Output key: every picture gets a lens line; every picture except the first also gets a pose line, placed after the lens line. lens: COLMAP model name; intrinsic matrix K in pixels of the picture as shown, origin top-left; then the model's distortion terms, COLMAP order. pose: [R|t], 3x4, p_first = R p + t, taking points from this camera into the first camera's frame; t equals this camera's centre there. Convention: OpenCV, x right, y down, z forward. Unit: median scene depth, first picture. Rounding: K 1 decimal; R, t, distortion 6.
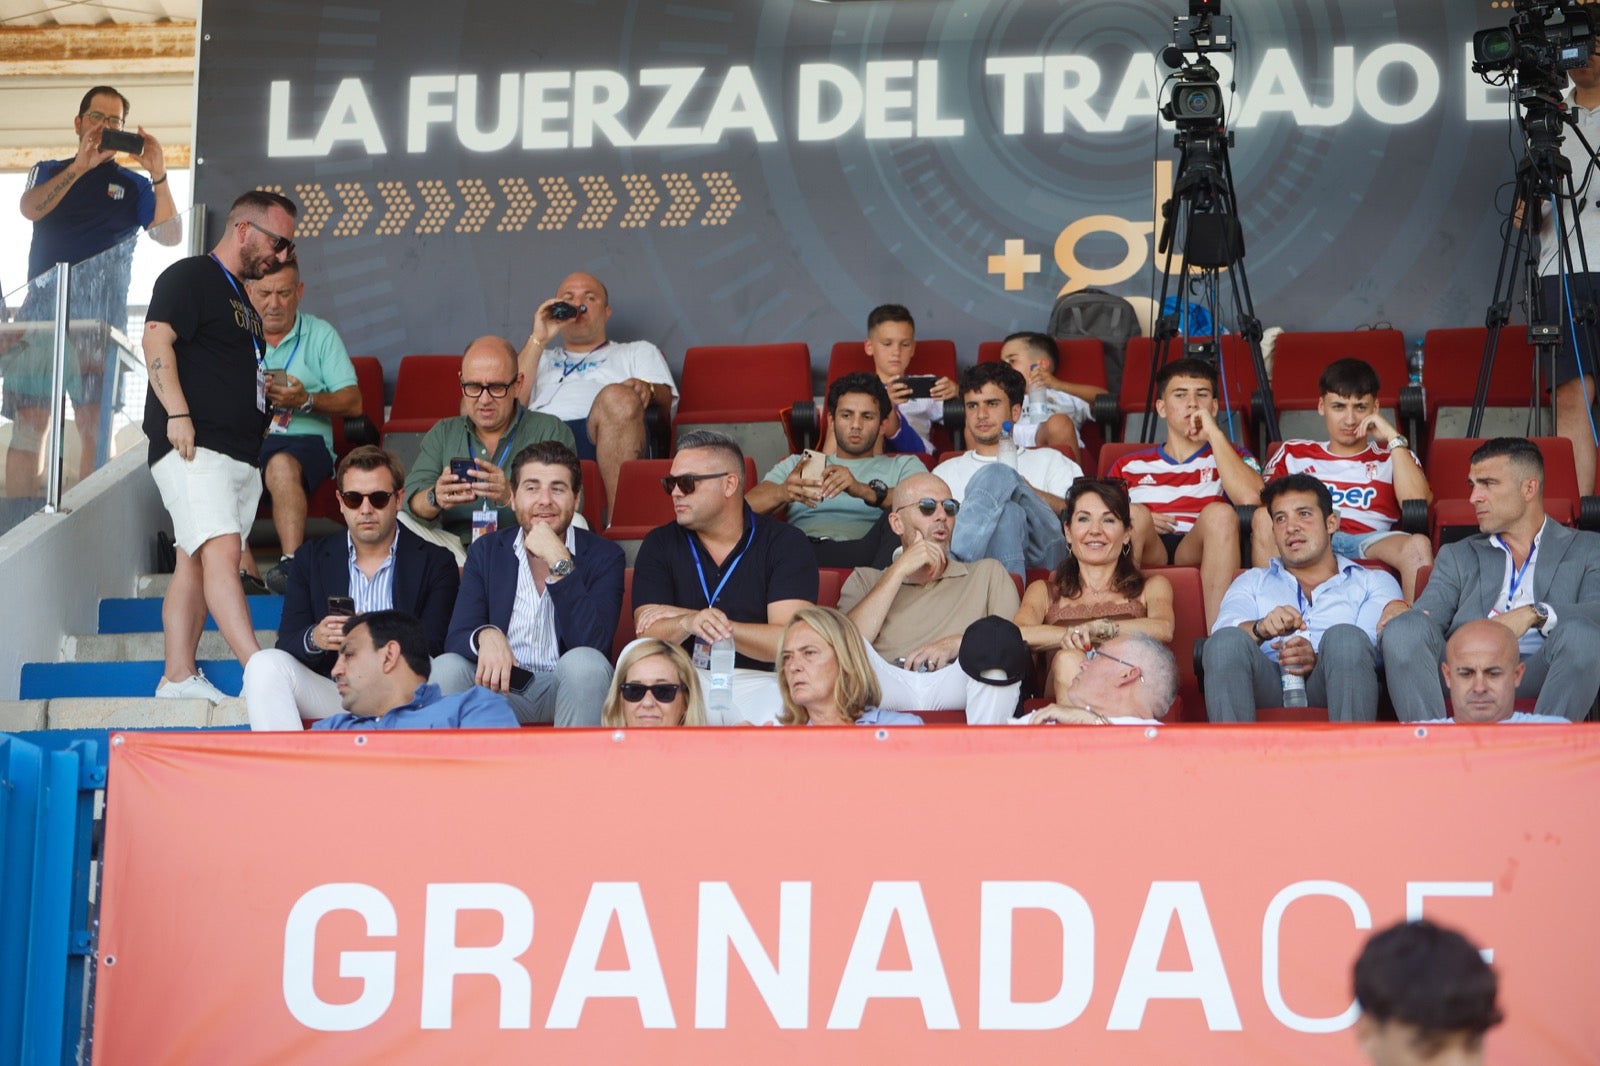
lens RADIAL K [[5363.6, 0, 800.2], [0, 5363.6, 509.9], [0, 0, 1]] dist [0.266704, -0.087315]
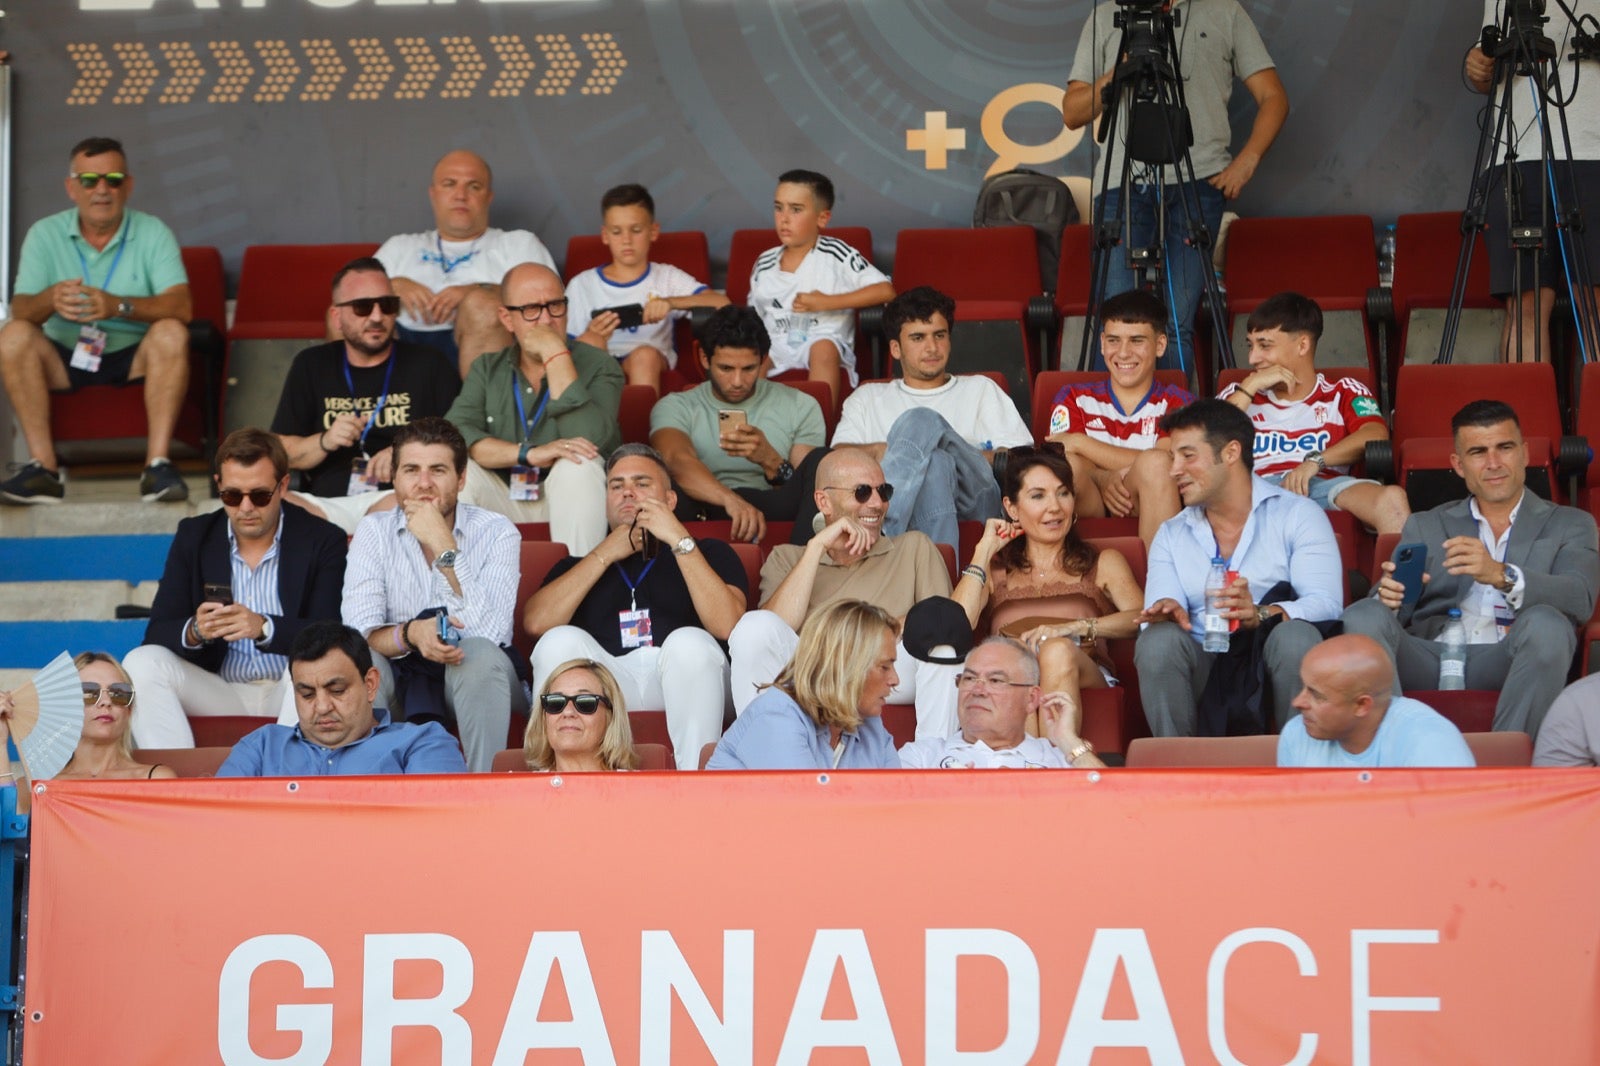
lens RADIAL K [[5344.4, 0, 802.7], [0, 5344.4, 611.4], [0, 0, 1]] dist [0.618741, 0.359476]
pose [[0.999864, -0.012026, 0.011323, 0.006630], [0.011928, 0.999891, 0.008706, 0.023913], [-0.011427, -0.008570, 0.999898, 0.106295]]
